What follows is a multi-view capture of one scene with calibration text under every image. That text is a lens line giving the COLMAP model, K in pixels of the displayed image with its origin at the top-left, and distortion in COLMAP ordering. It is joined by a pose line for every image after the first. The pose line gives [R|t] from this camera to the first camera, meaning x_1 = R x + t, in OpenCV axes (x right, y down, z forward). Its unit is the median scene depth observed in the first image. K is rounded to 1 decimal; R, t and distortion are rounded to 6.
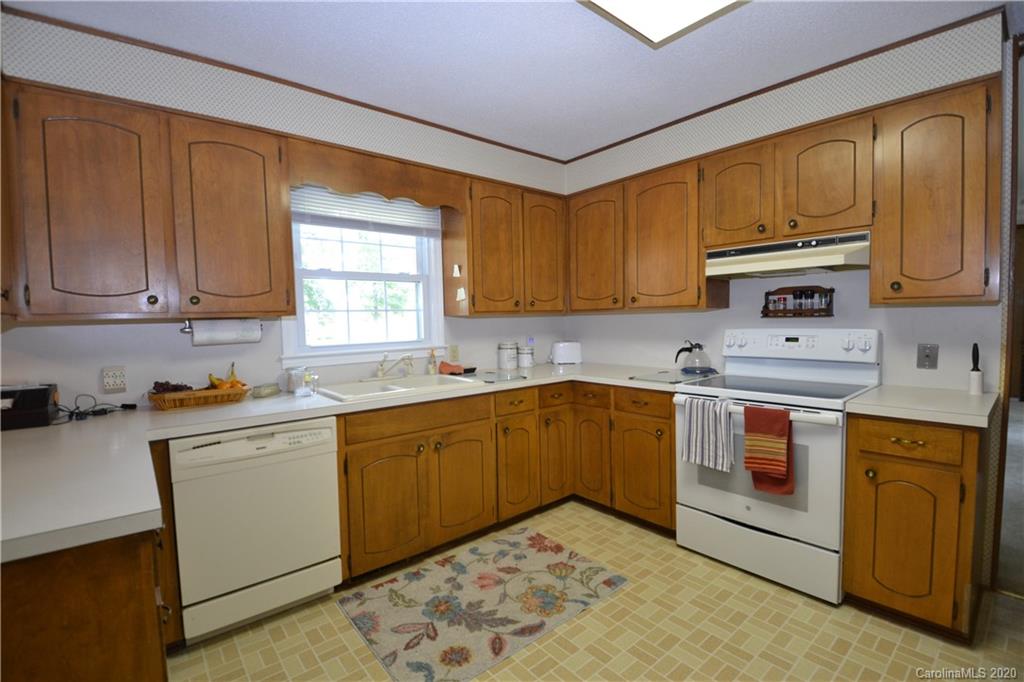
lens RADIAL K [[457.2, 0, 504.7], [0, 457.2, 344.3], [0, 0, 1]] dist [0.006410, -0.015007]
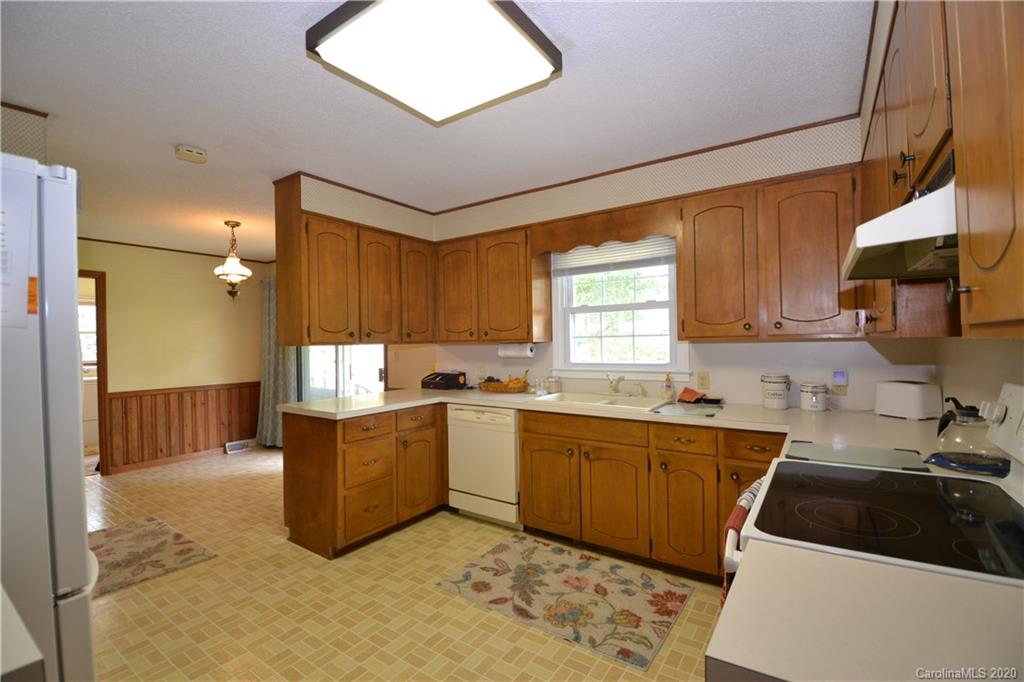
lens RADIAL K [[457.2, 0, 510.1], [0, 457.2, 345.6], [0, 0, 1]] dist [0.006410, -0.015007]
pose [[0.268662, 0.016730, -0.963089, 0.996337], [-0.049601, 0.998763, 0.003513, -0.051783], [0.961957, 0.046826, 0.269160, 0.533430]]
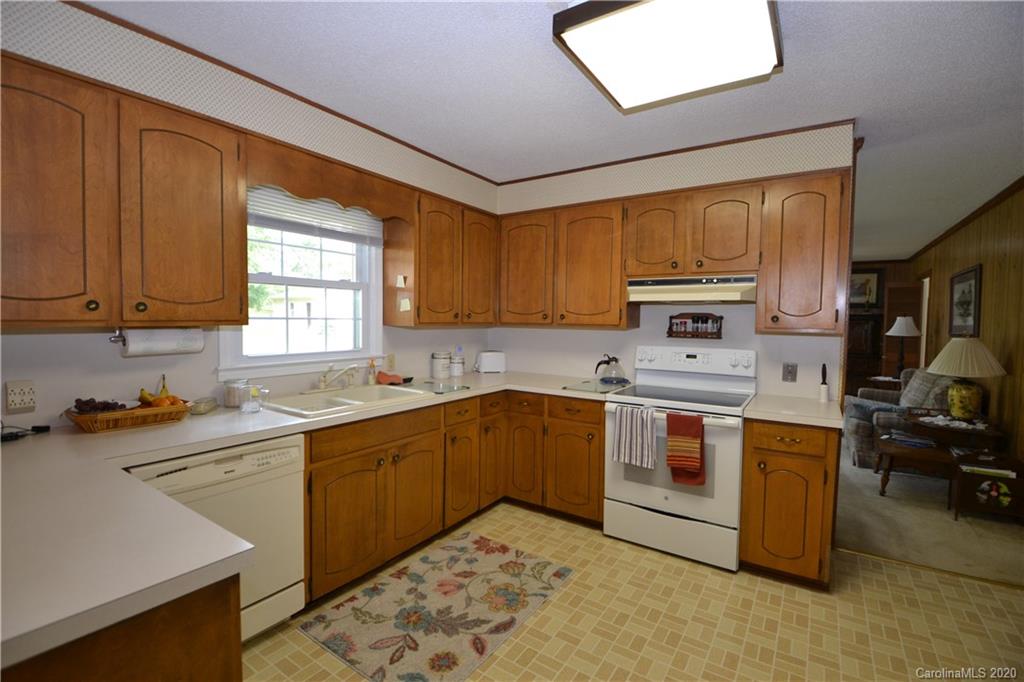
lens RADIAL K [[457.2, 0, 502.4], [0, 457.2, 340.0], [0, 0, 1]] dist [0.006410, -0.015007]
pose [[0.960438, 0.023593, 0.277492, -0.225830], [-0.020634, 0.999695, -0.013579, -0.031492], [-0.277728, 0.007316, 0.960632, -0.034493]]
